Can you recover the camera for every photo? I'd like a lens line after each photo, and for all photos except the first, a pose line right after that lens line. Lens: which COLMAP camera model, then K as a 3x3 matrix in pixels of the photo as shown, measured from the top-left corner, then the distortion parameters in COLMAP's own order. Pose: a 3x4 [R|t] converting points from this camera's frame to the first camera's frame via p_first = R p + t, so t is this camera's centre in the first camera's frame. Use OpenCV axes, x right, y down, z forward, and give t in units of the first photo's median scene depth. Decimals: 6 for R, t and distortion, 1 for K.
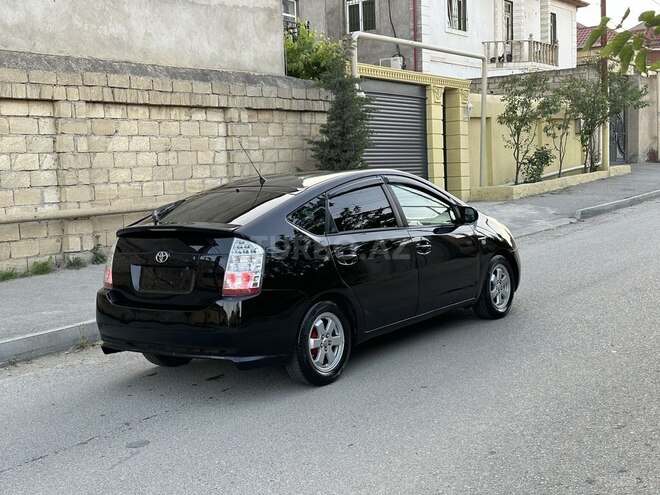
lens RADIAL K [[895.6, 0, 336.7], [0, 895.6, 249.0], [0, 0, 1]] dist [0.119186, 0.000000]
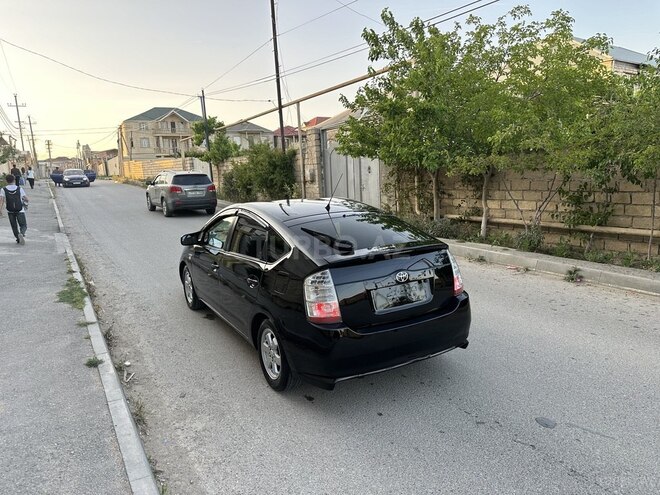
lens RADIAL K [[460.4, 0, 334.6], [0, 460.4, 243.1], [0, 0, 1]] dist [0.048572, -0.060083]
pose [[0.392801, -0.106814, 0.913399, -0.375427], [0.100028, 0.992301, 0.073025, -0.041782], [-0.914167, 0.062681, 0.400461, 0.428926]]
